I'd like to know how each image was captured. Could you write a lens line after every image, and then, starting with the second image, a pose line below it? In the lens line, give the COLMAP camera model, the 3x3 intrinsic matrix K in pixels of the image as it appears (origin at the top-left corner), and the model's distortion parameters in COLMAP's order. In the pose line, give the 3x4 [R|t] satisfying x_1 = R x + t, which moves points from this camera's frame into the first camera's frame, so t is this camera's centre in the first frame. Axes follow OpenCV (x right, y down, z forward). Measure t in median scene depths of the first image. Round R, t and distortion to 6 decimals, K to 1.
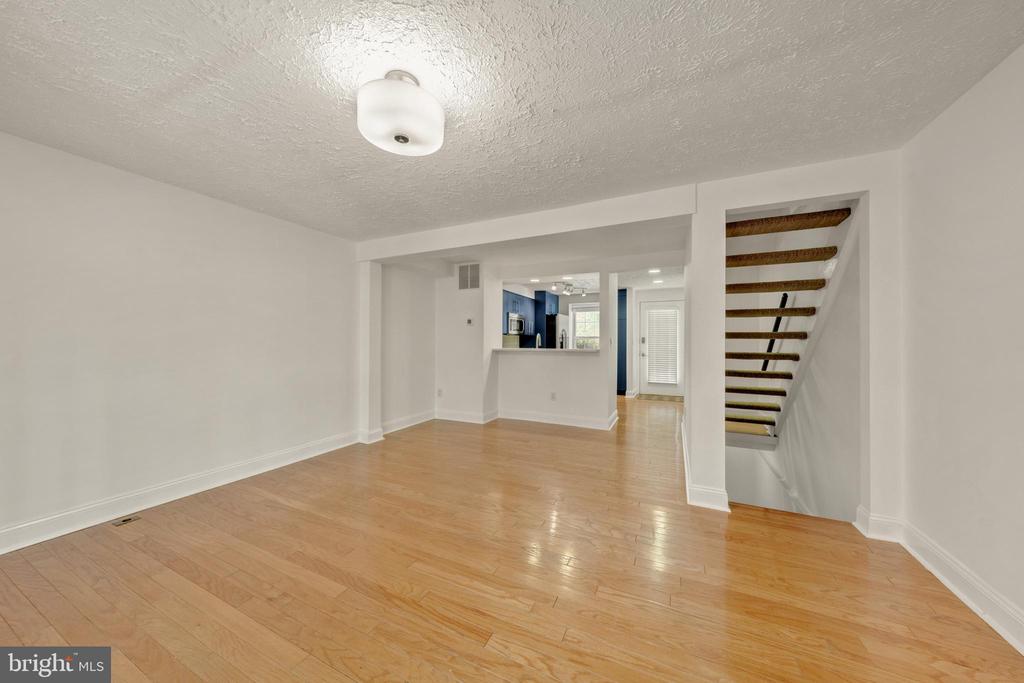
lens RADIAL K [[345.4, 0, 512.0], [0, 345.4, 342.3], [0, 0, 1]] dist [-0.000797, -0.000073]
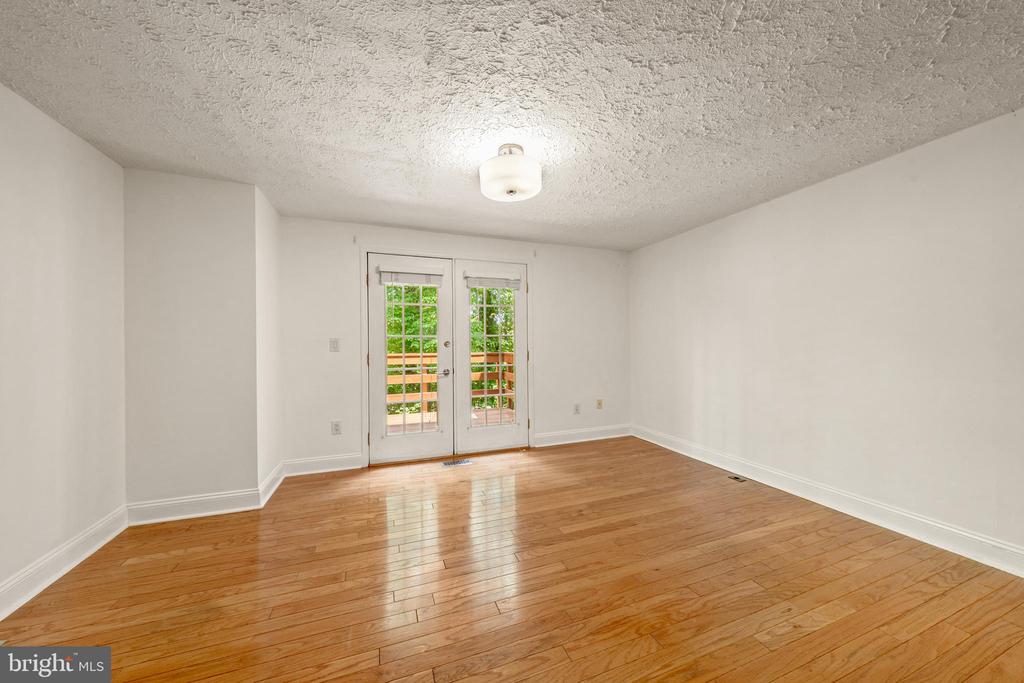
lens RADIAL K [[345.4, 0, 510.1], [0, 345.4, 343.6], [0, 0, 1]] dist [-0.000797, -0.000073]
pose [[-0.691228, -0.001733, -0.722635, 0.467504], [0.002266, 0.999987, -0.004565, 0.002954], [0.722633, -0.004793, -0.691215, 1.359593]]
